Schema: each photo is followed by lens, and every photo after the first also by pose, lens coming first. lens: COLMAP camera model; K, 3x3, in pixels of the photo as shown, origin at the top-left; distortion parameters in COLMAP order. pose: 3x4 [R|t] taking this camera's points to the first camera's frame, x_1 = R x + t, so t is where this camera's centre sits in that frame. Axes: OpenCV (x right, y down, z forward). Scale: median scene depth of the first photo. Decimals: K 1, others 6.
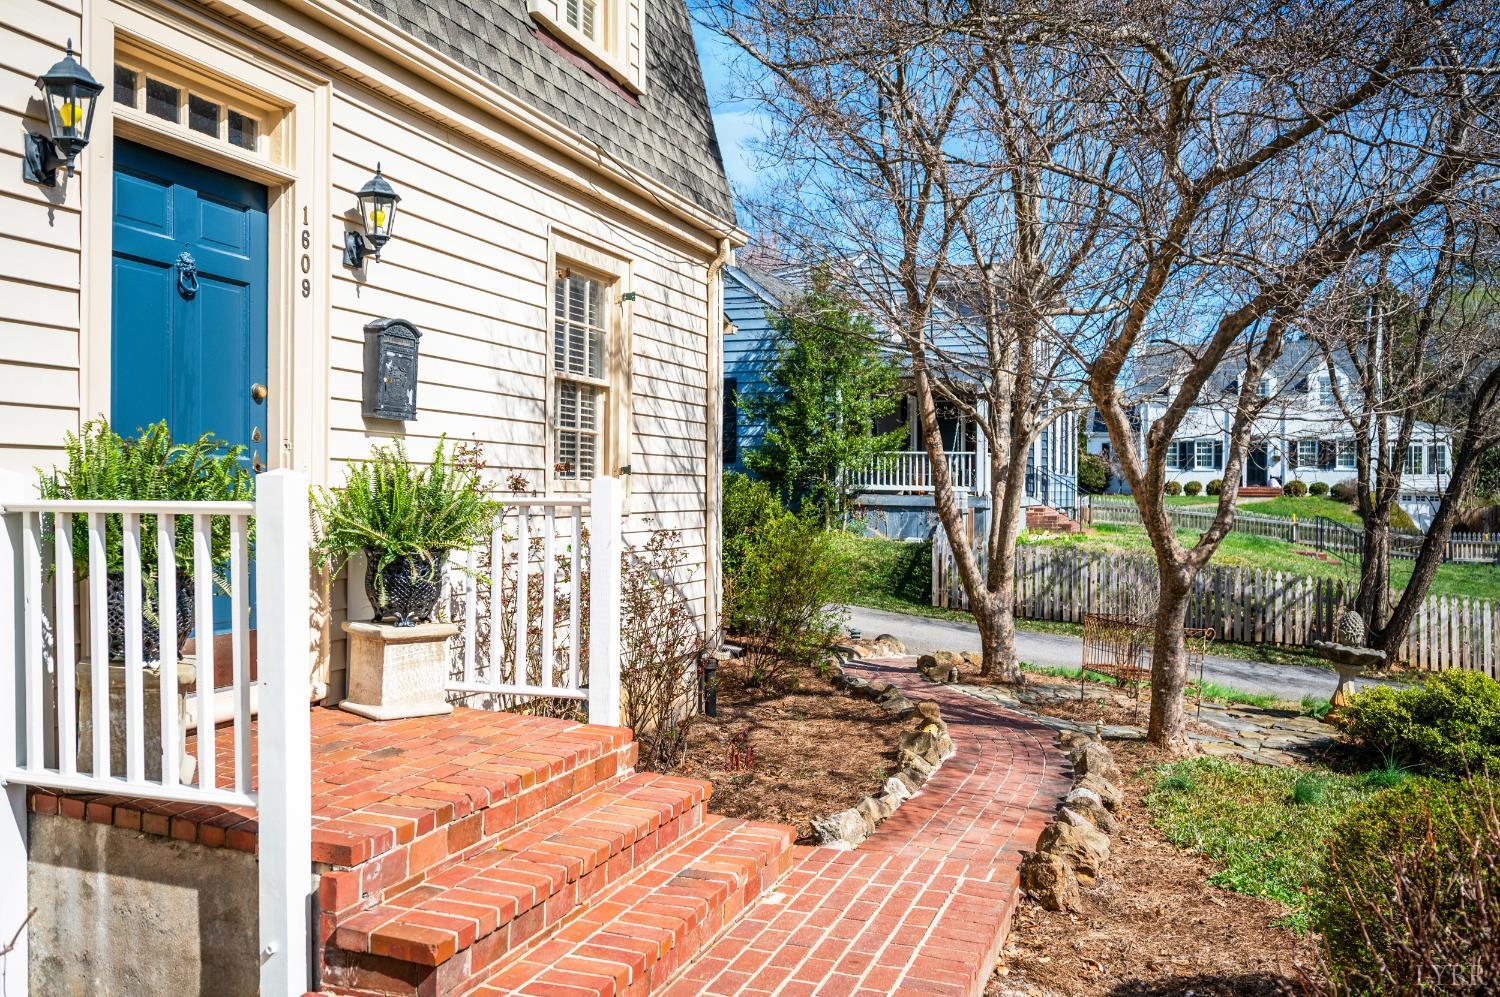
lens RADIAL K [[1298.5, 0, 751.0], [0, 1298.5, 499.5], [0, 0, 1]] dist [0.006542, -0.020403]
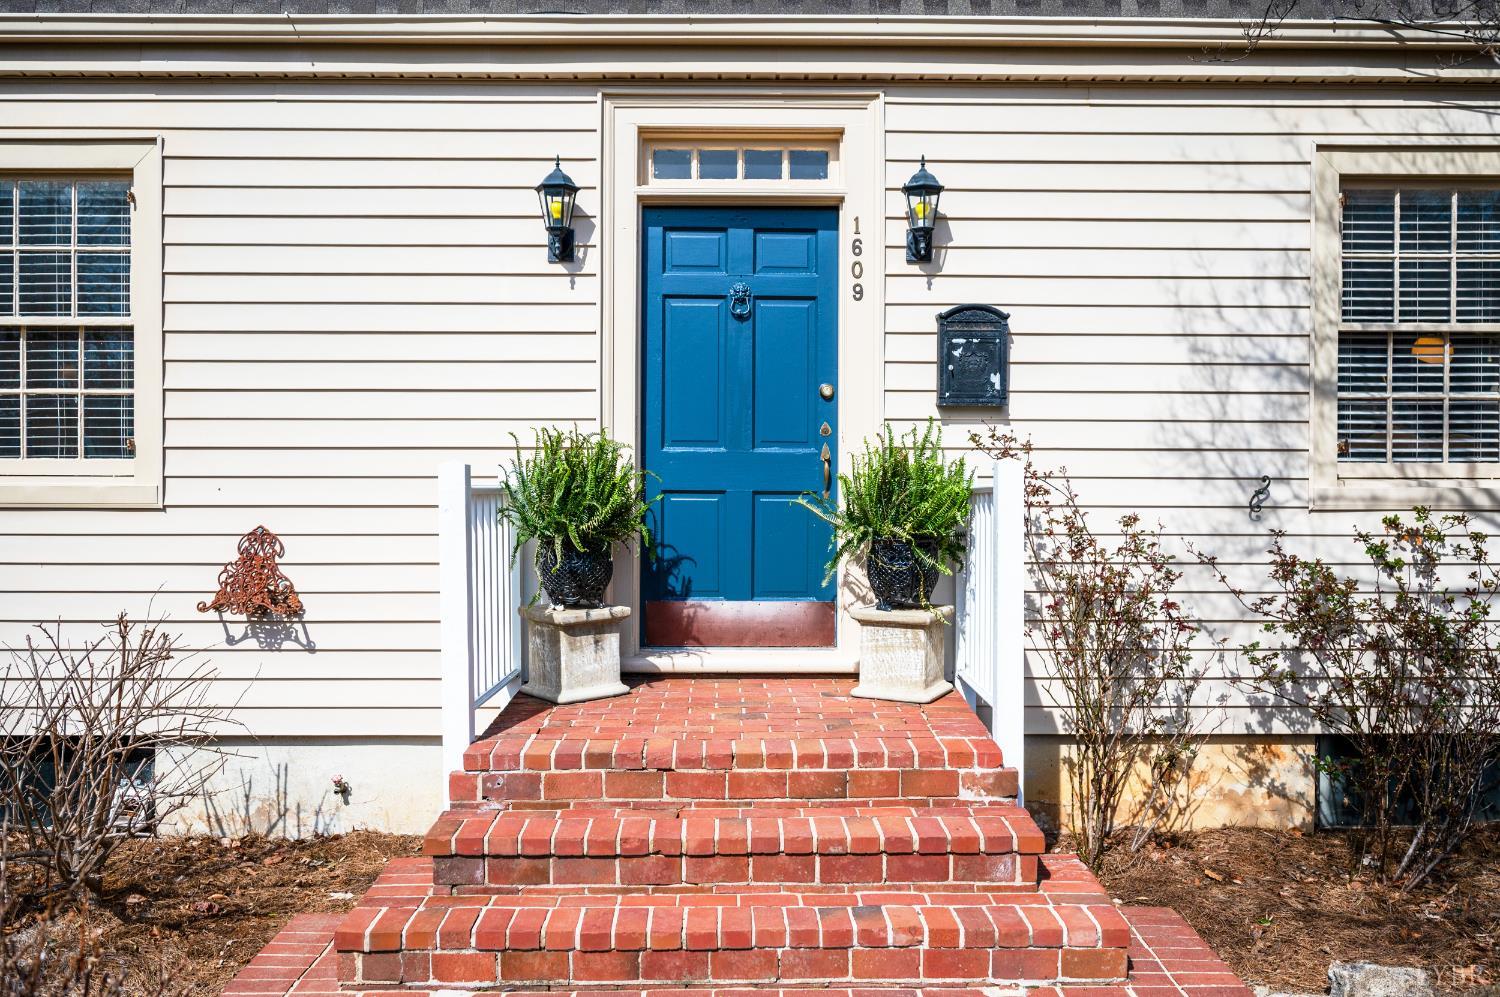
lens RADIAL K [[1298.5, 0, 750.8], [0, 1298.5, 499.2], [0, 0, 1]] dist [0.006542, -0.020403]
pose [[0.336856, 0.003823, -0.941548, 0.645666], [-0.002446, 0.999992, 0.003185, 0.007418], [0.941553, 0.001230, 0.336863, 0.544894]]
